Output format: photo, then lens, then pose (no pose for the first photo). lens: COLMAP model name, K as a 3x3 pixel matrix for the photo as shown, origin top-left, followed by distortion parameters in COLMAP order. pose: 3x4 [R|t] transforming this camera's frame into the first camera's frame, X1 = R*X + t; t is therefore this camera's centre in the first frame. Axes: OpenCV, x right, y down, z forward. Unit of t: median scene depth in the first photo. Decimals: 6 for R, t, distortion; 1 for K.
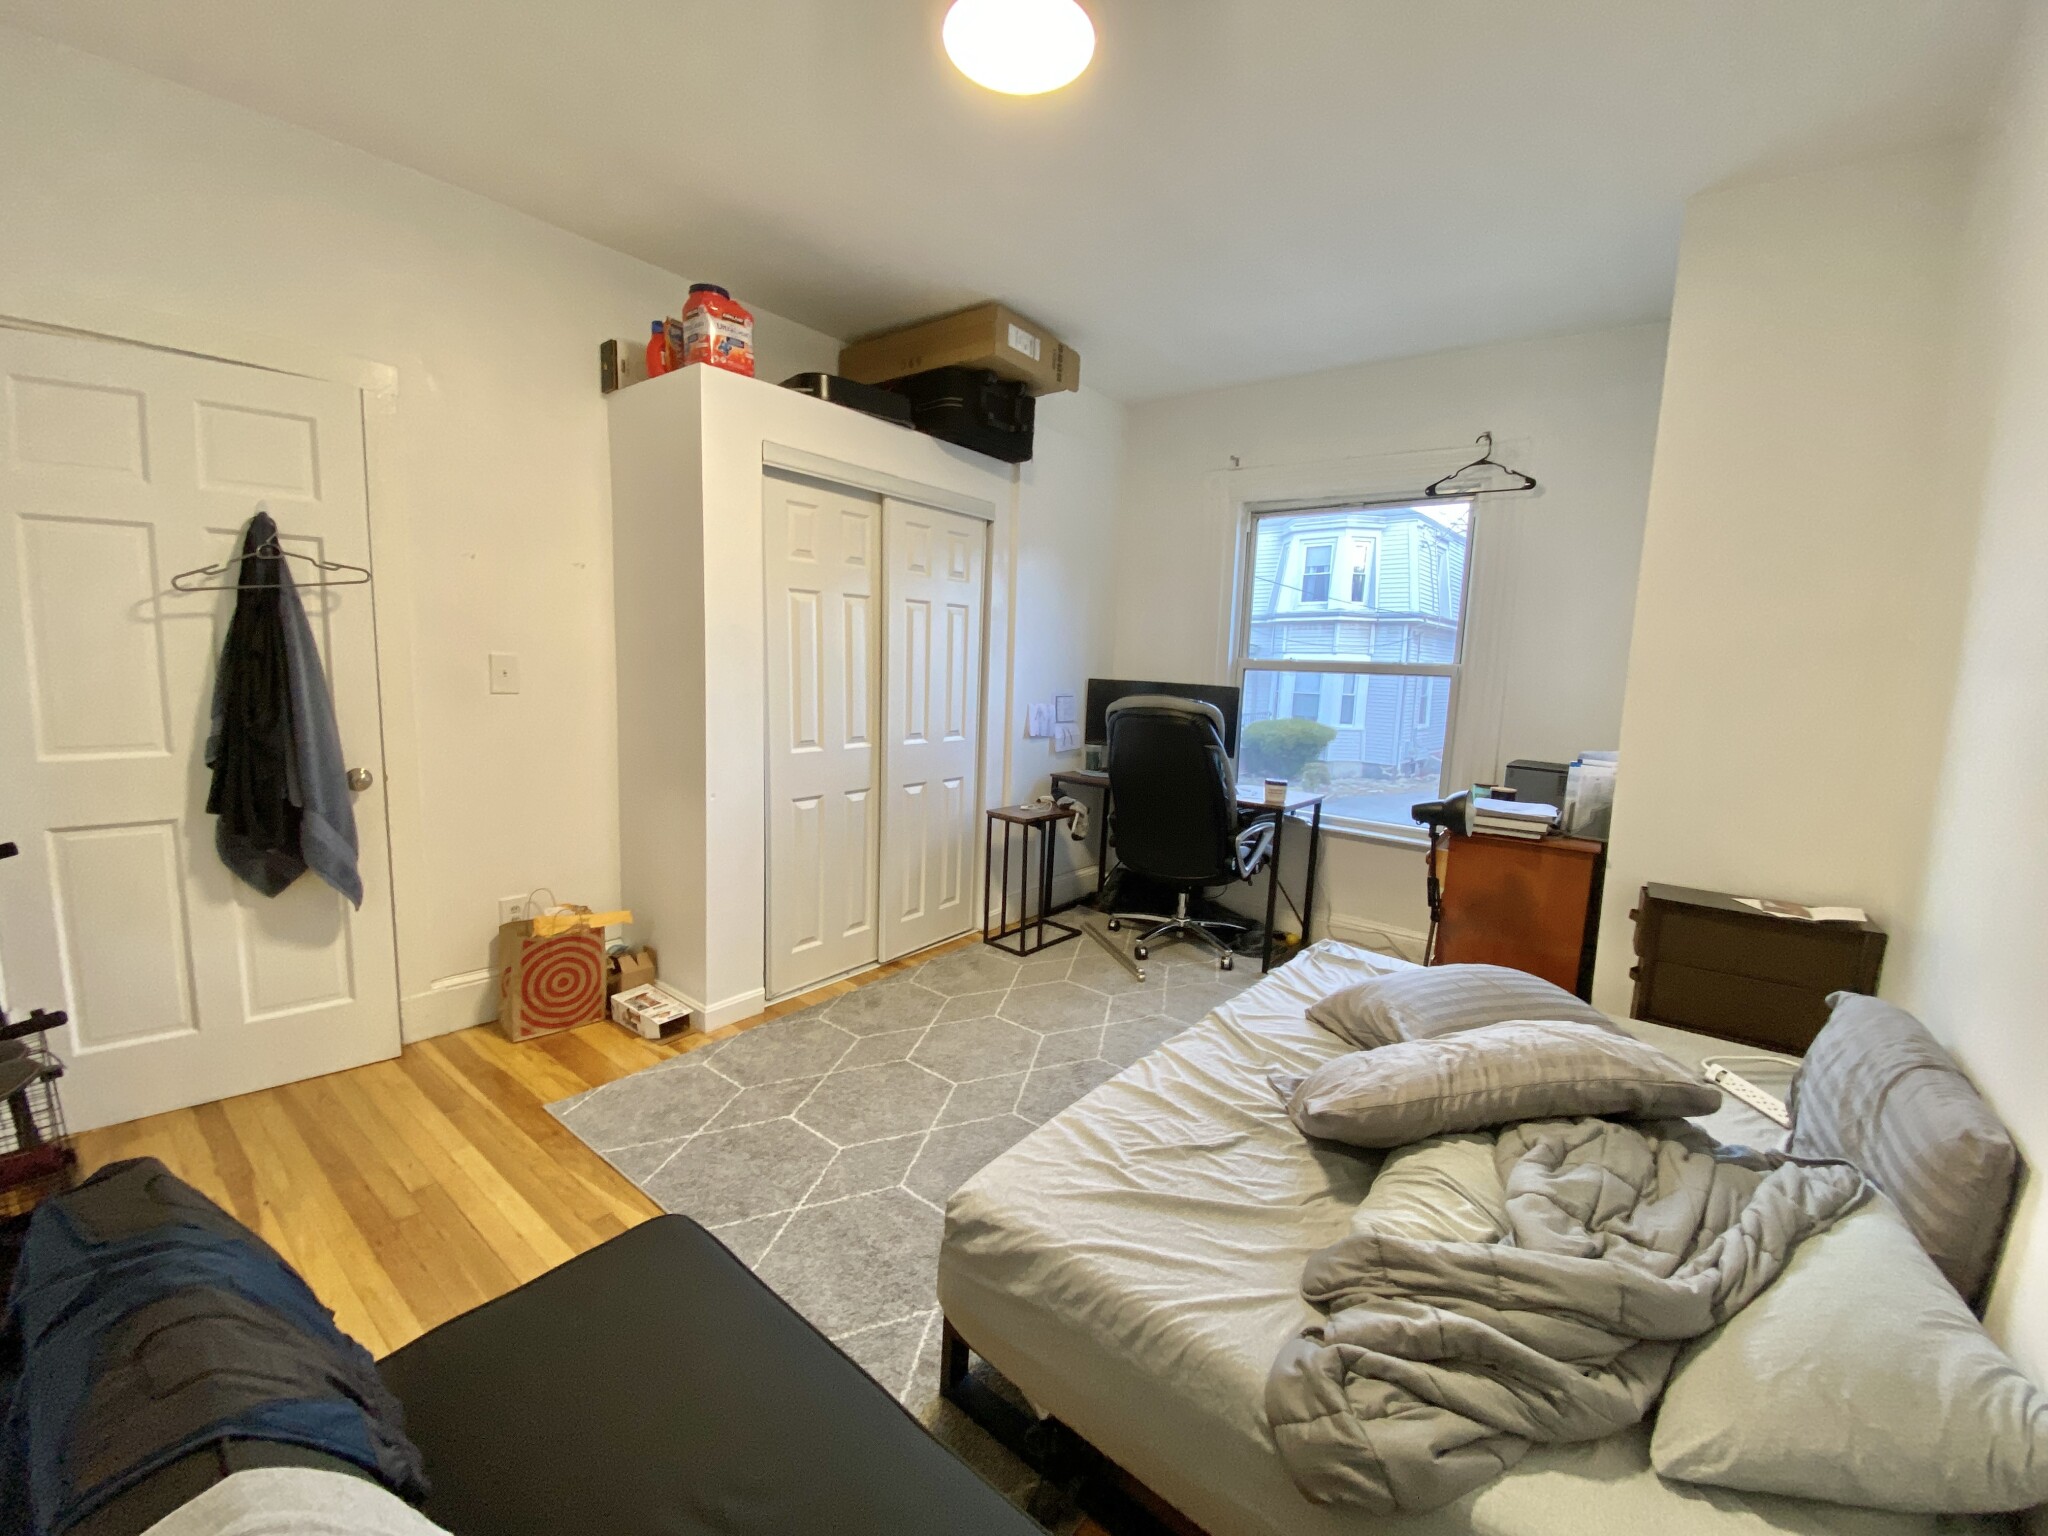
lens RADIAL K [[833.7, 0, 1012.1], [0, 833.7, 764.6], [0, 0, 1]] dist [0.044944, -0.032007]
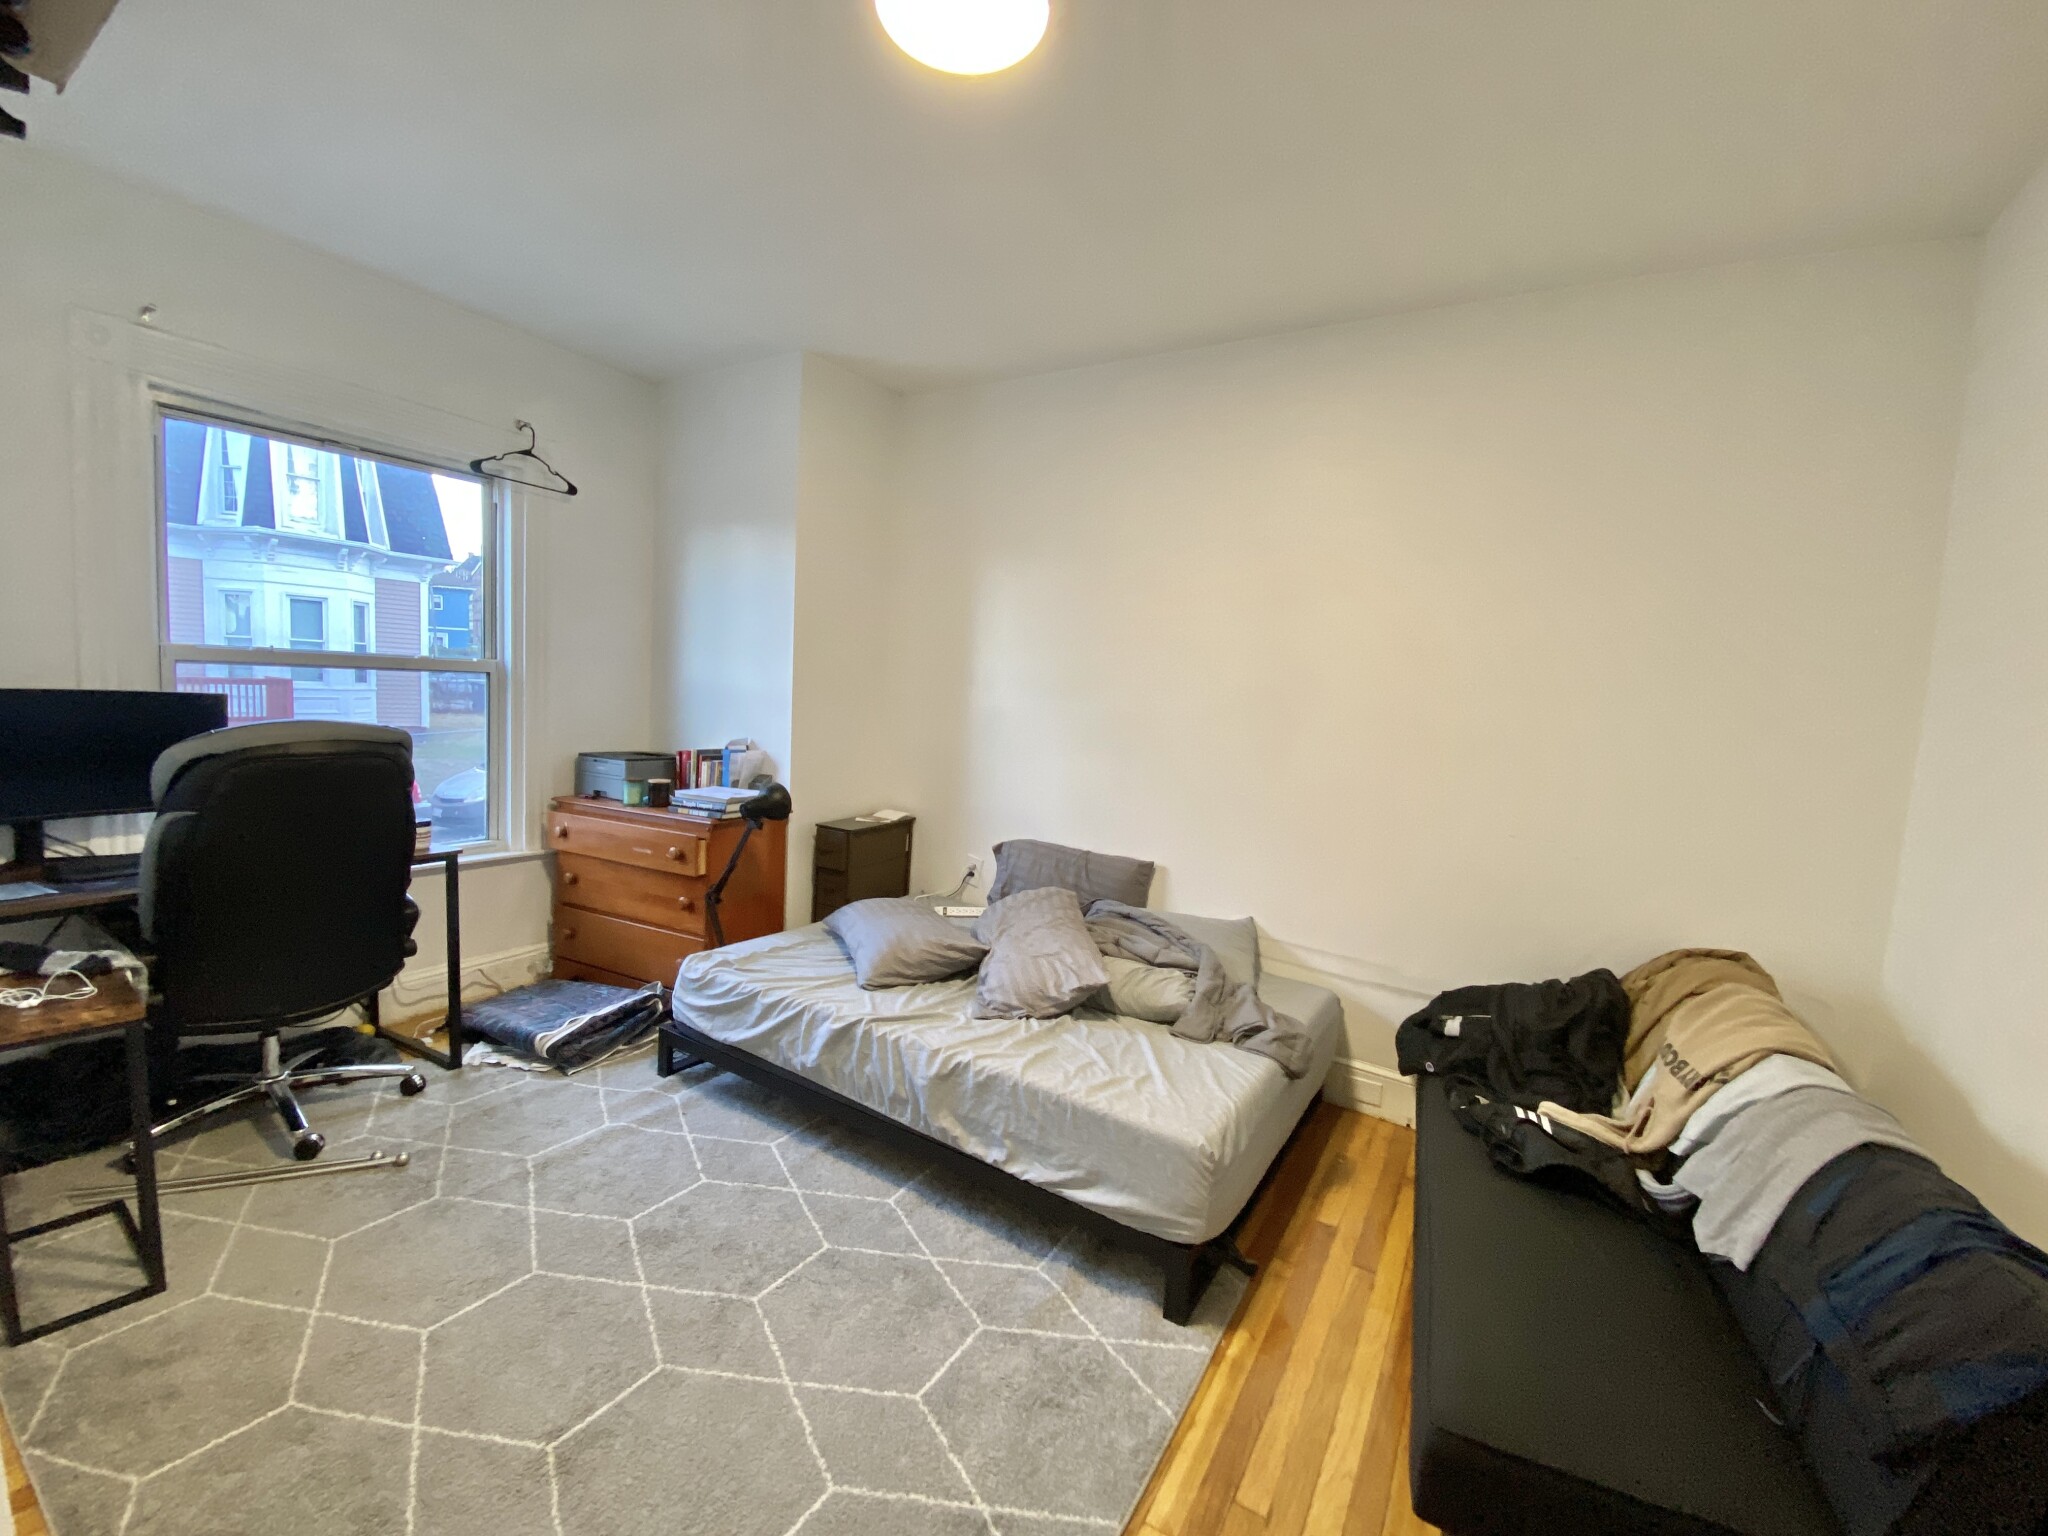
lens RADIAL K [[833.7, 0, 1012.1], [0, 833.7, 764.6], [0, 0, 1]] dist [0.044944, -0.032007]
pose [[-0.138684, -0.151675, 0.978653, -0.537632], [0.057719, 0.985284, 0.160882, -0.133648], [-0.988653, 0.078798, -0.127888, 0.619785]]
